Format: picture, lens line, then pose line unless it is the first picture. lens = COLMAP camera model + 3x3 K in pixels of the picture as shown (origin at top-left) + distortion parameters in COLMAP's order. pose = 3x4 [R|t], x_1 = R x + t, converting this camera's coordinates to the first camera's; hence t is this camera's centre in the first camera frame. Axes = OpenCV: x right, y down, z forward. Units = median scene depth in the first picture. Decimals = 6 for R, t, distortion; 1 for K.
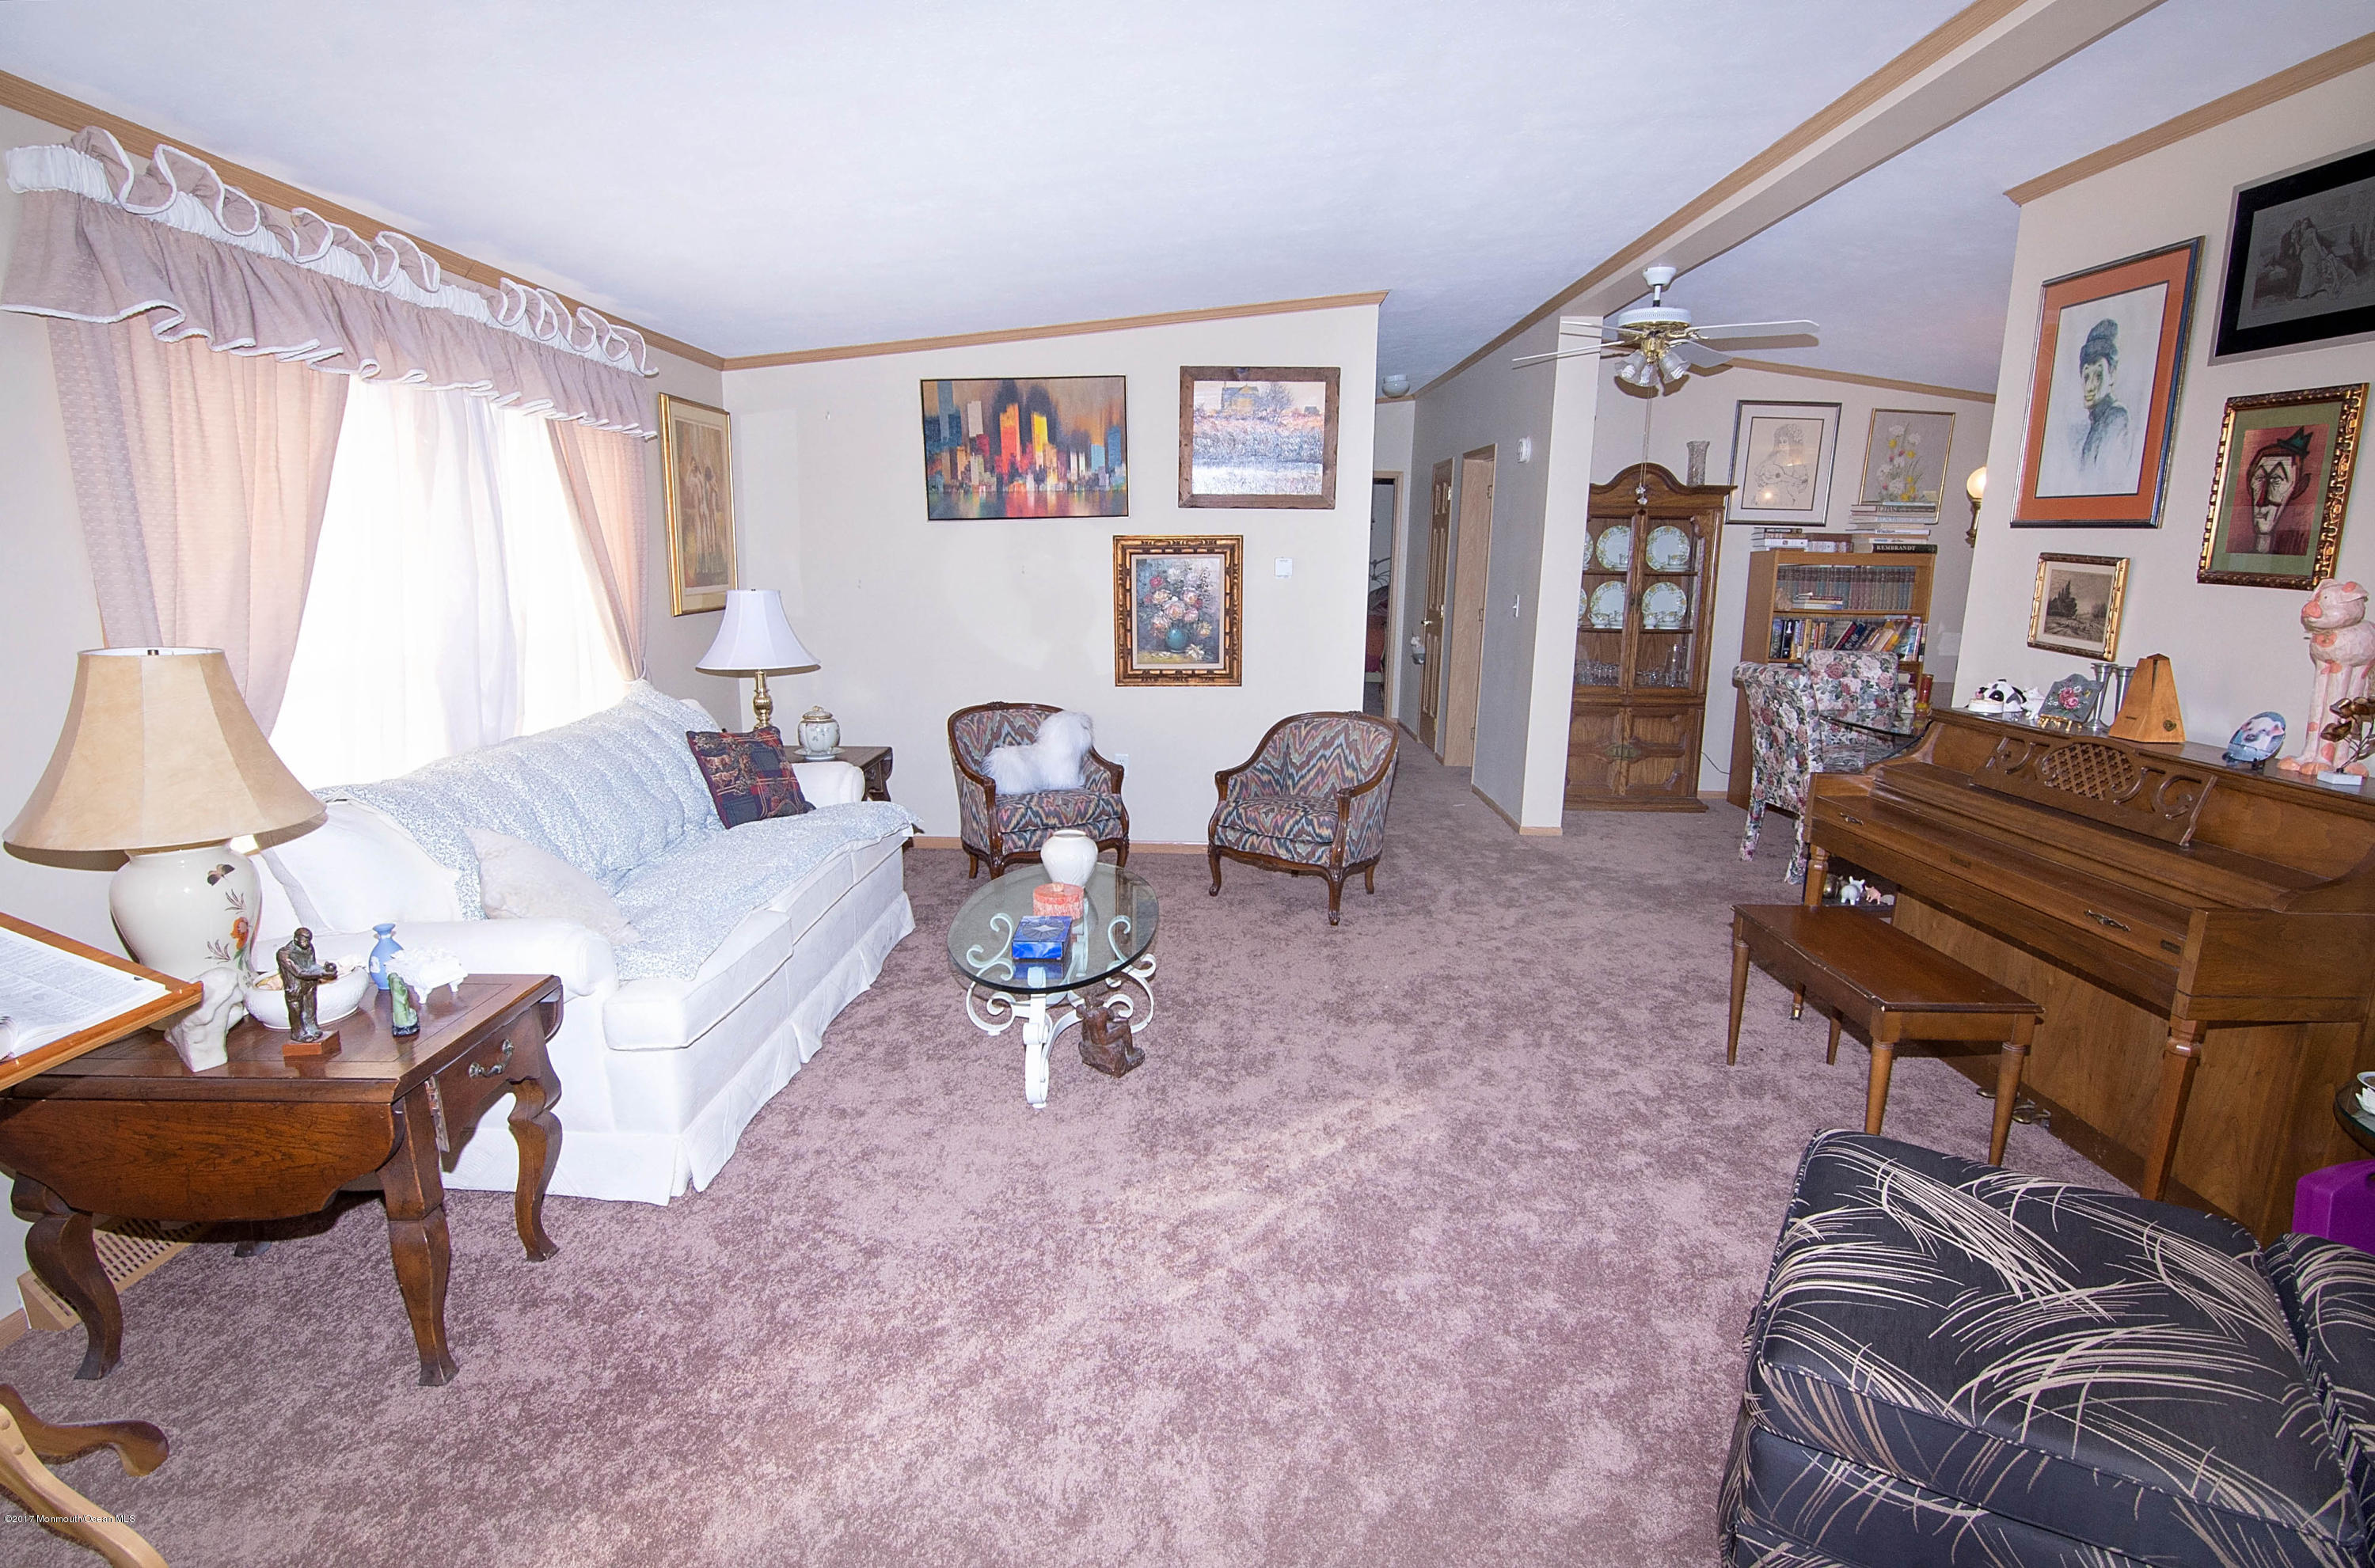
lens RADIAL K [[1146.1, 0, 1185.0], [0, 1146.1, 781.4], [0, 0, 1]] dist [-0.011464, -0.006789]
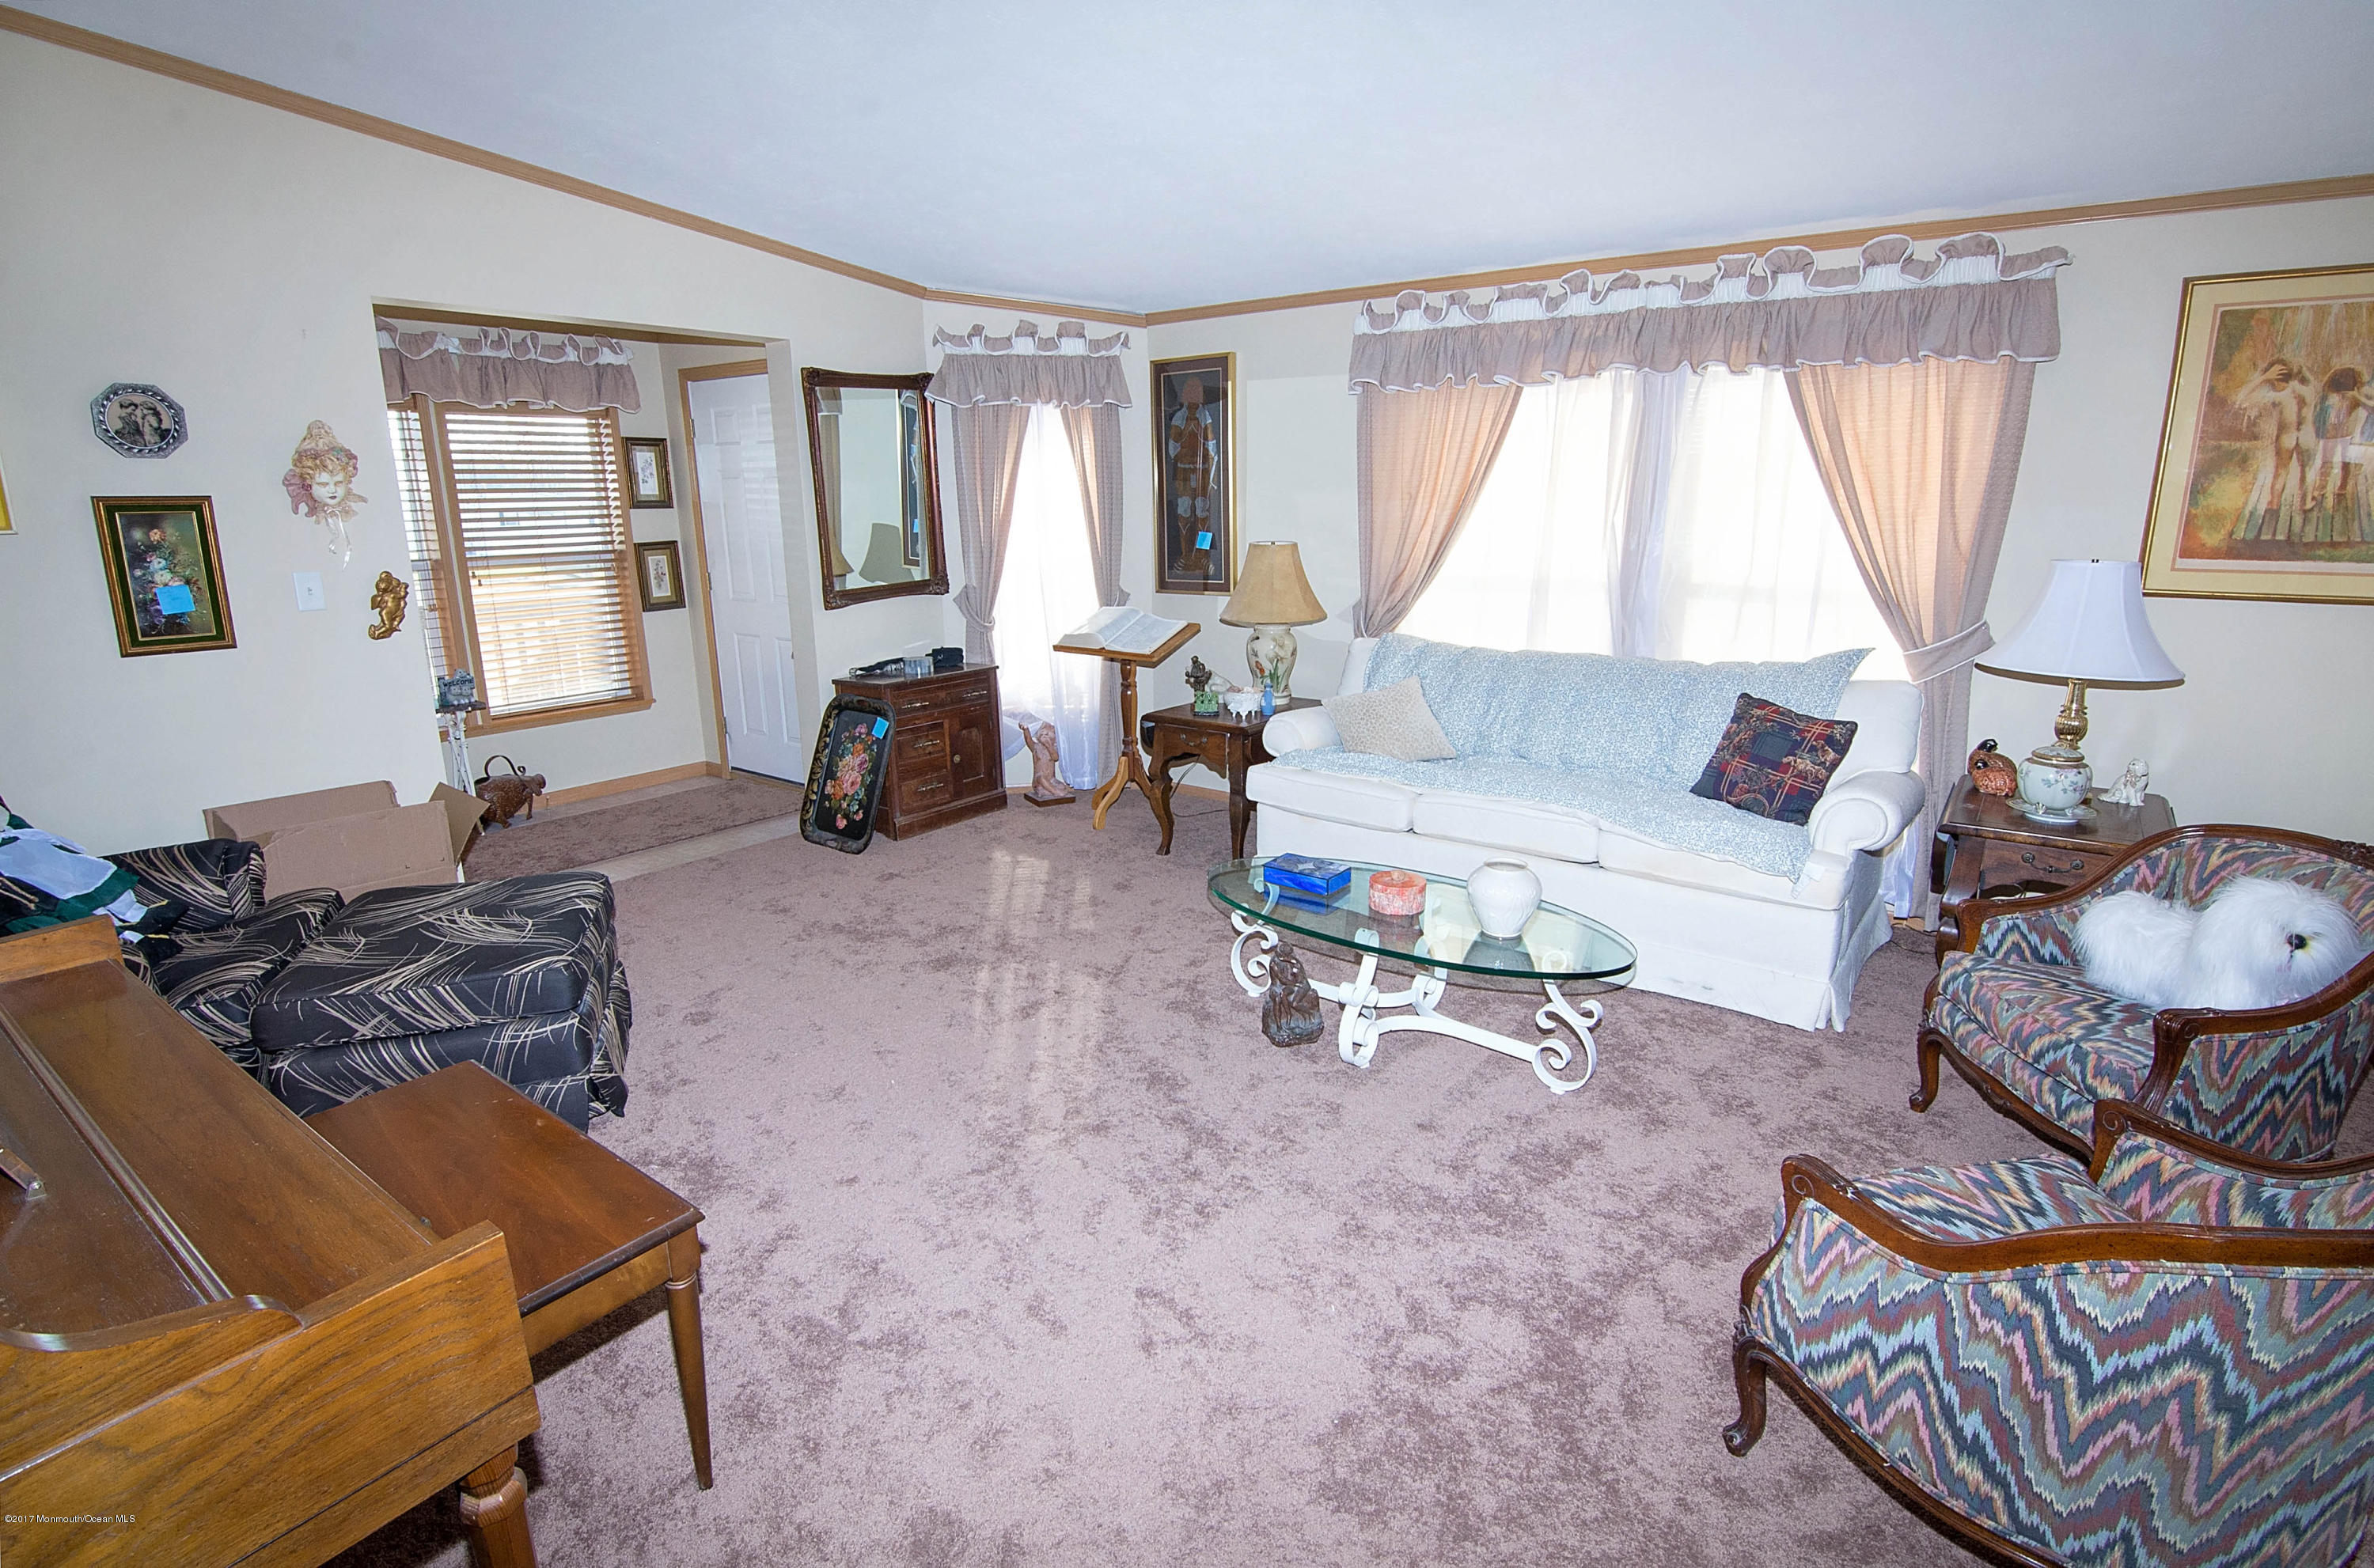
lens RADIAL K [[1145.6, 0, 1170.3], [0, 1145.6, 778.5], [0, 0, 1]] dist [-0.011464, -0.006789]
pose [[-0.597790, 0.183320, -0.780411, 0.445577], [-0.160725, 0.926328, 0.340711, -0.166555], [0.785375, 0.329106, -0.524285, 0.853253]]
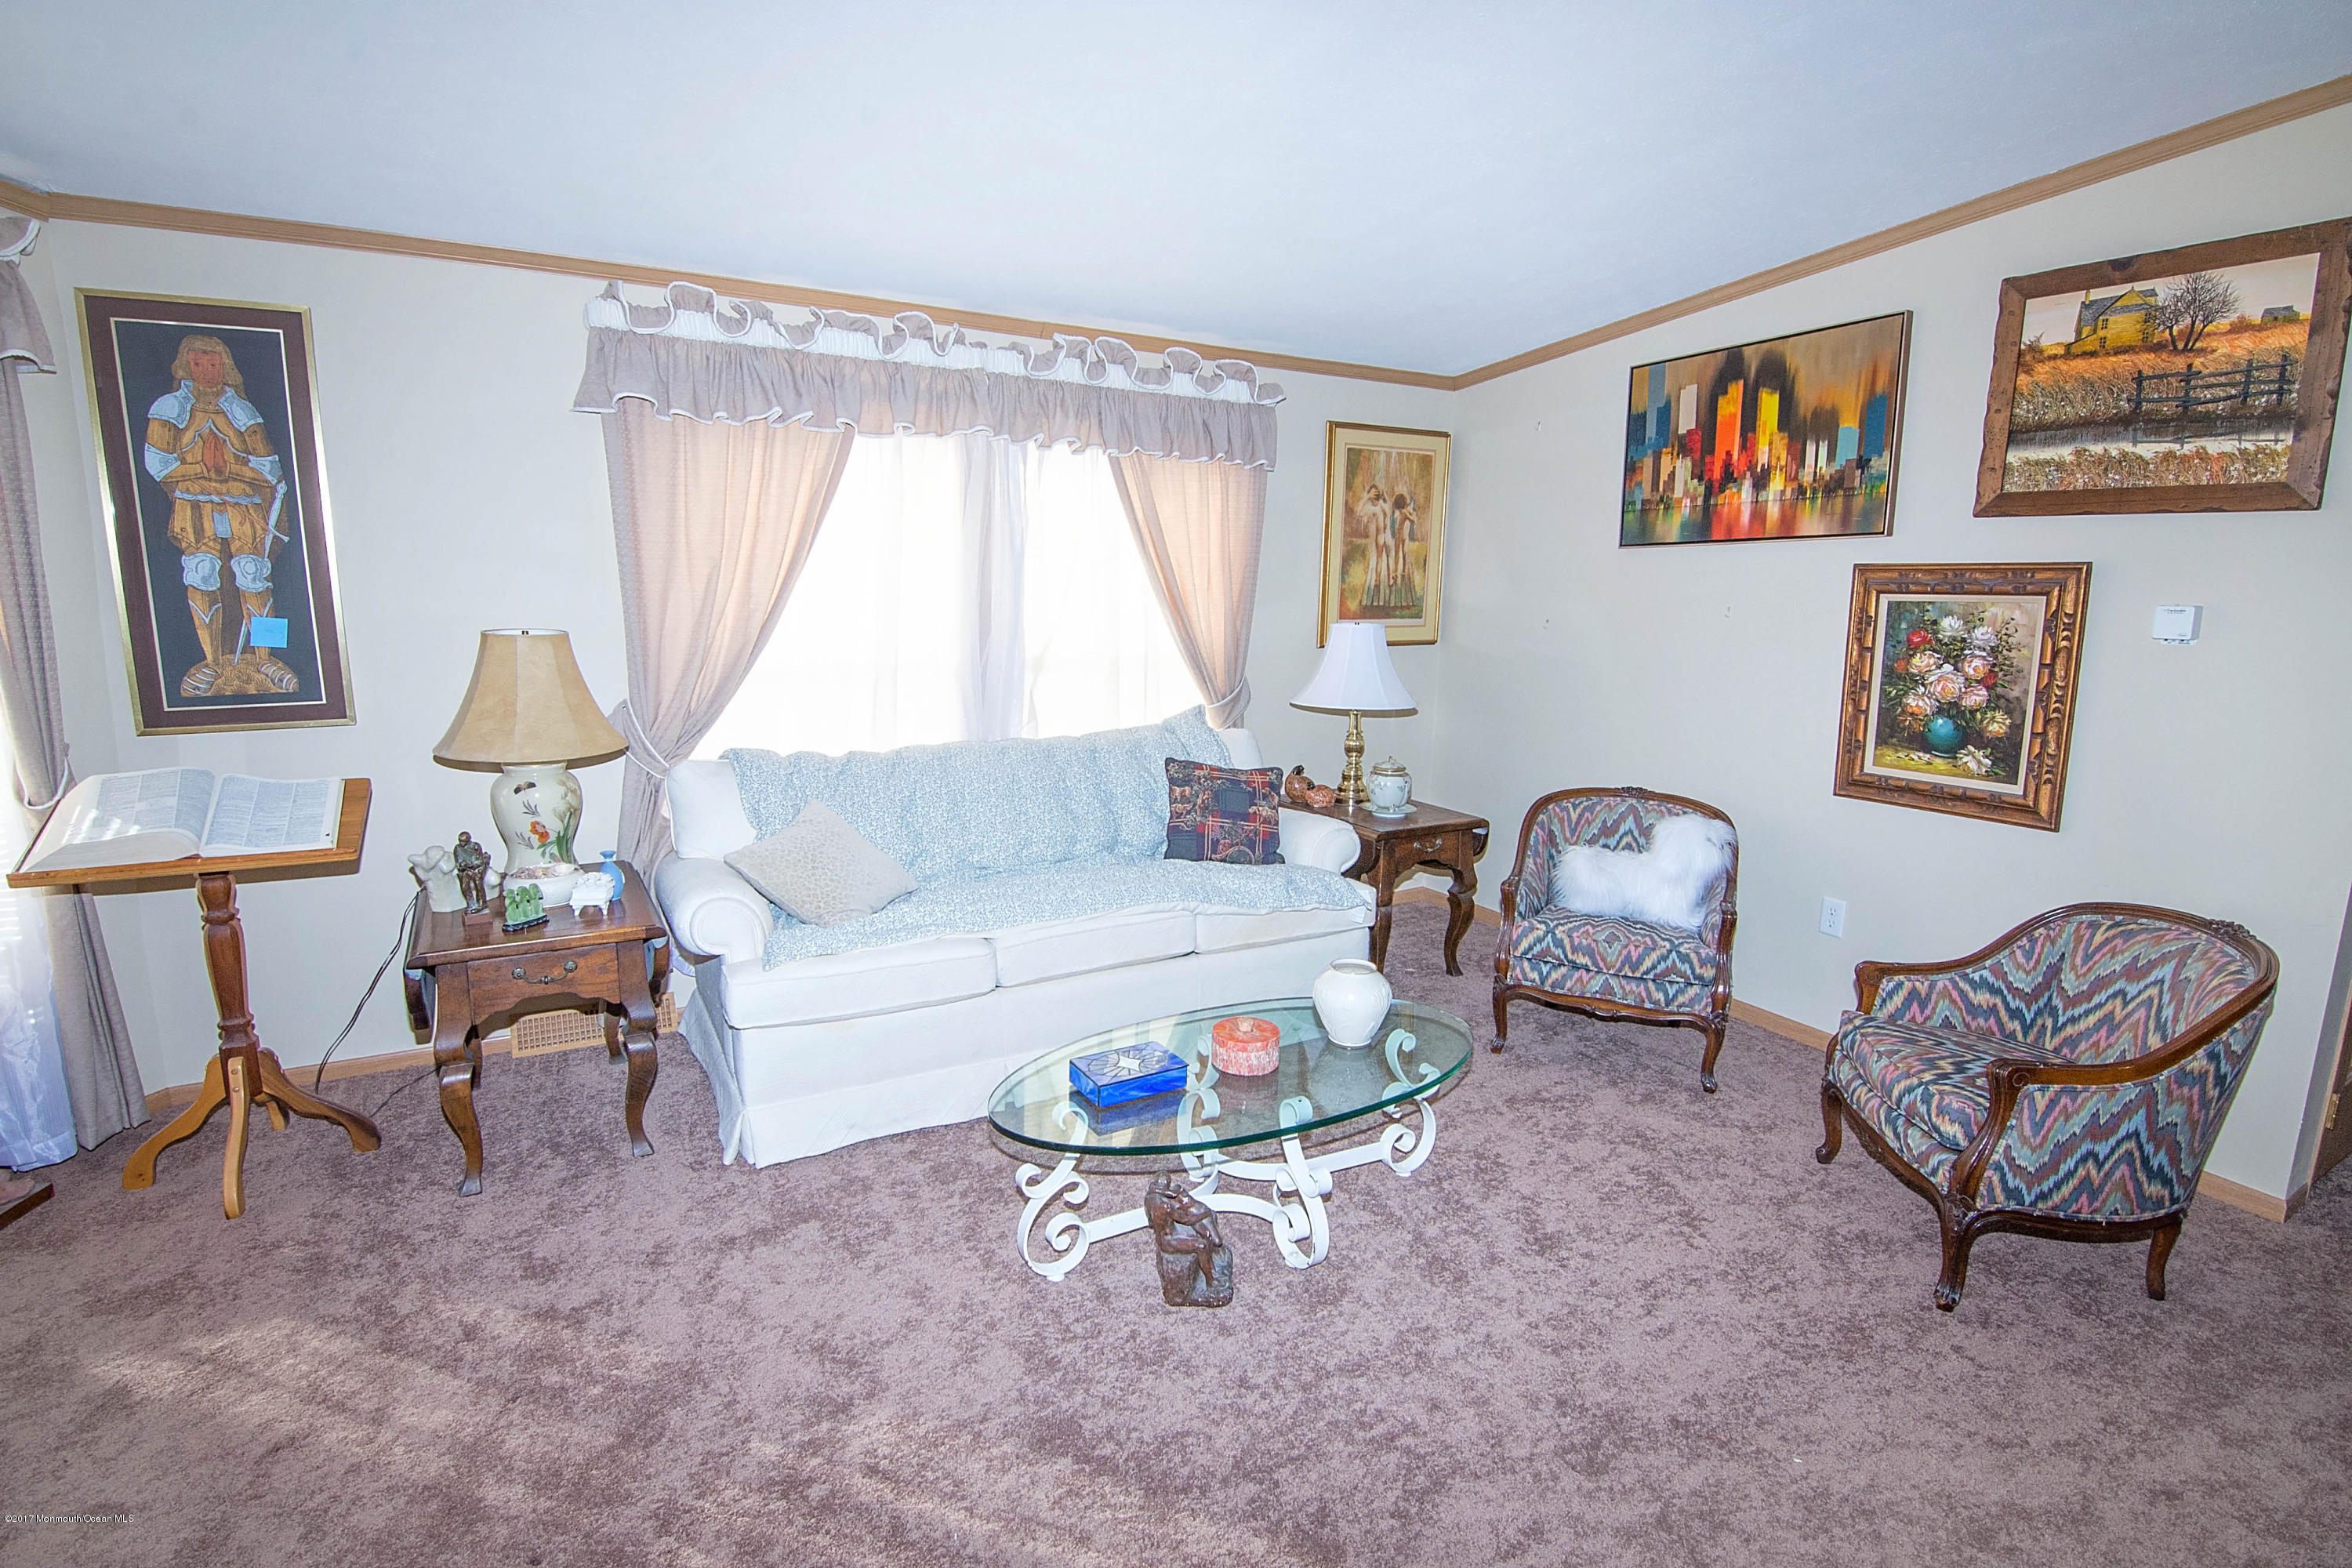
lens RADIAL K [[1135.1, 0, 1181.7], [0, 1135.1, 773.0], [0, 0, 1]] dist [-0.011464, -0.006789]
pose [[0.510095, 0.146729, -0.847510, 0.304285], [-0.184109, 0.981130, 0.059052, -0.067798], [0.840182, 0.125912, 0.527484, 0.365960]]
